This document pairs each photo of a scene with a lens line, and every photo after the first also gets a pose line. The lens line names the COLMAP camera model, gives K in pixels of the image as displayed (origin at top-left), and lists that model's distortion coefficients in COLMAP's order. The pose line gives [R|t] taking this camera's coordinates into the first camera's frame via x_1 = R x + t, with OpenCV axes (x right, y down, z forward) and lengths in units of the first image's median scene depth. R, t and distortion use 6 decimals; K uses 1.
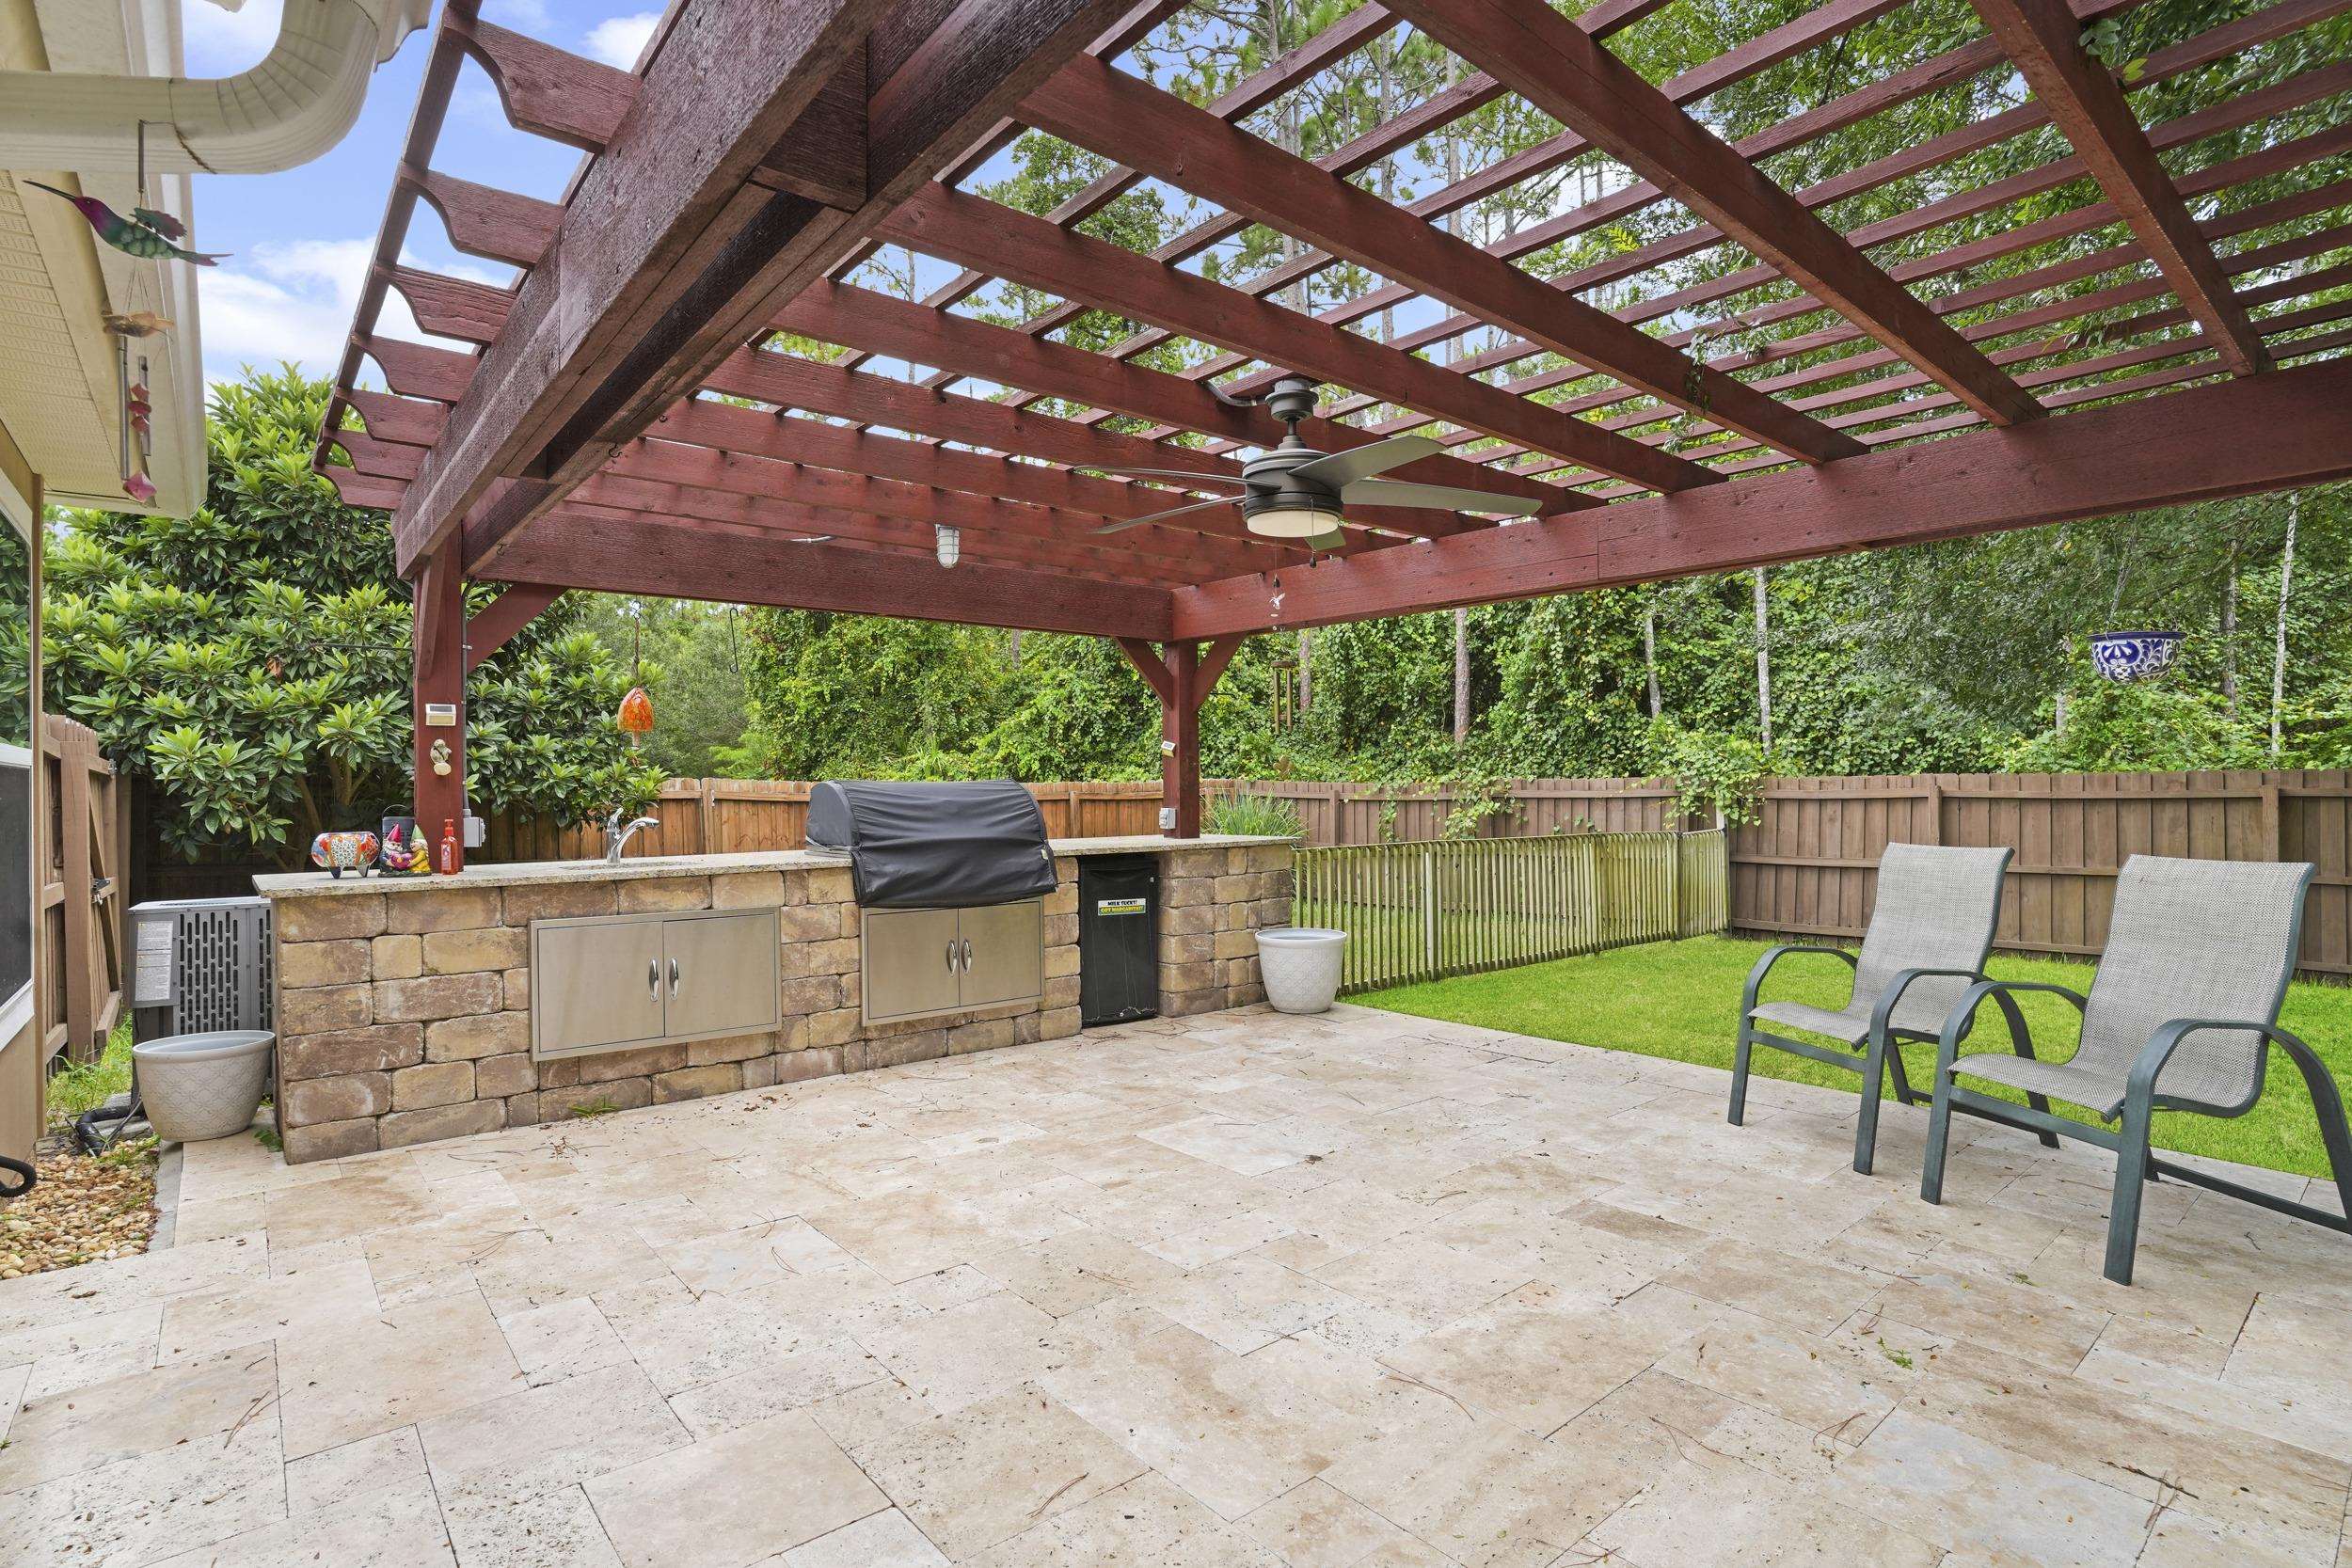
lens RADIAL K [[1163.3, 0, 1182.4], [0, 1163.3, 788.0], [0, 0, 1]] dist [-0.050985, 0.012414]
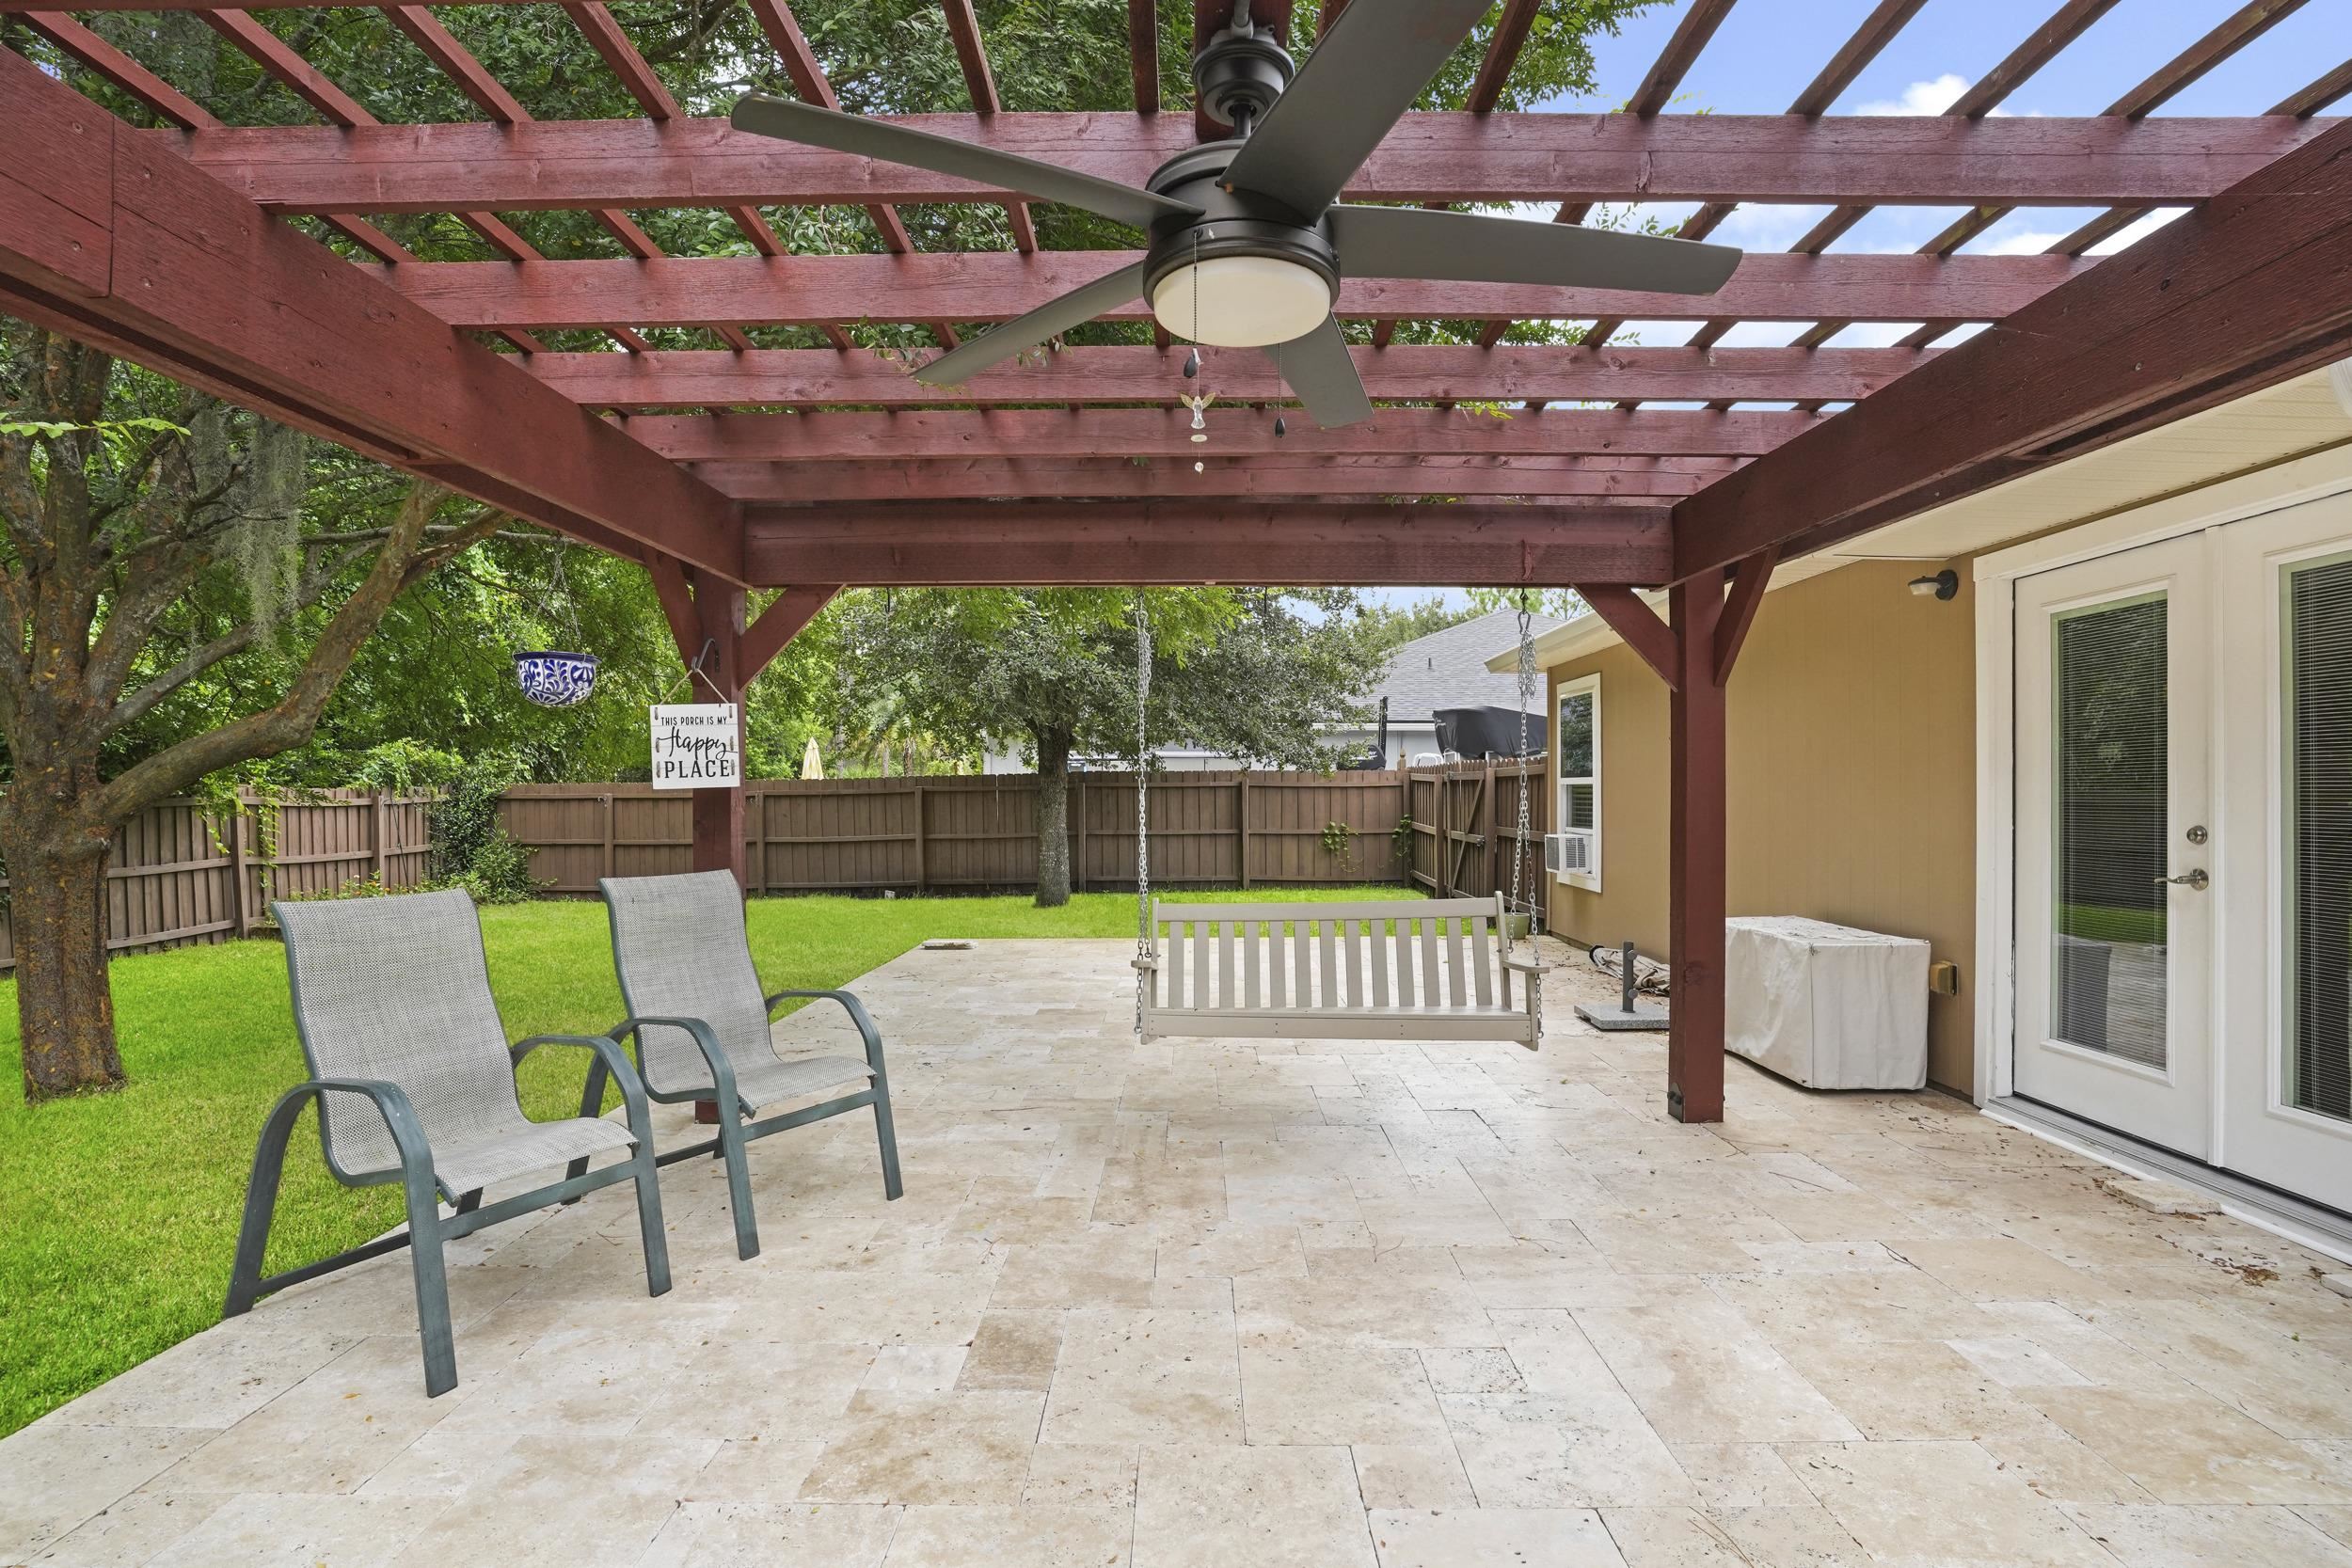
lens RADIAL K [[1163.3, 0, 1171.1], [0, 1163.3, 798.4], [0, 0, 1]] dist [-0.050985, 0.012414]
pose [[-0.749241, 0.002149, 0.662294, -0.261725], [0.002024, 0.999997, -0.000955, -0.013121], [-0.662294, 0.000625, -0.749244, 1.702702]]
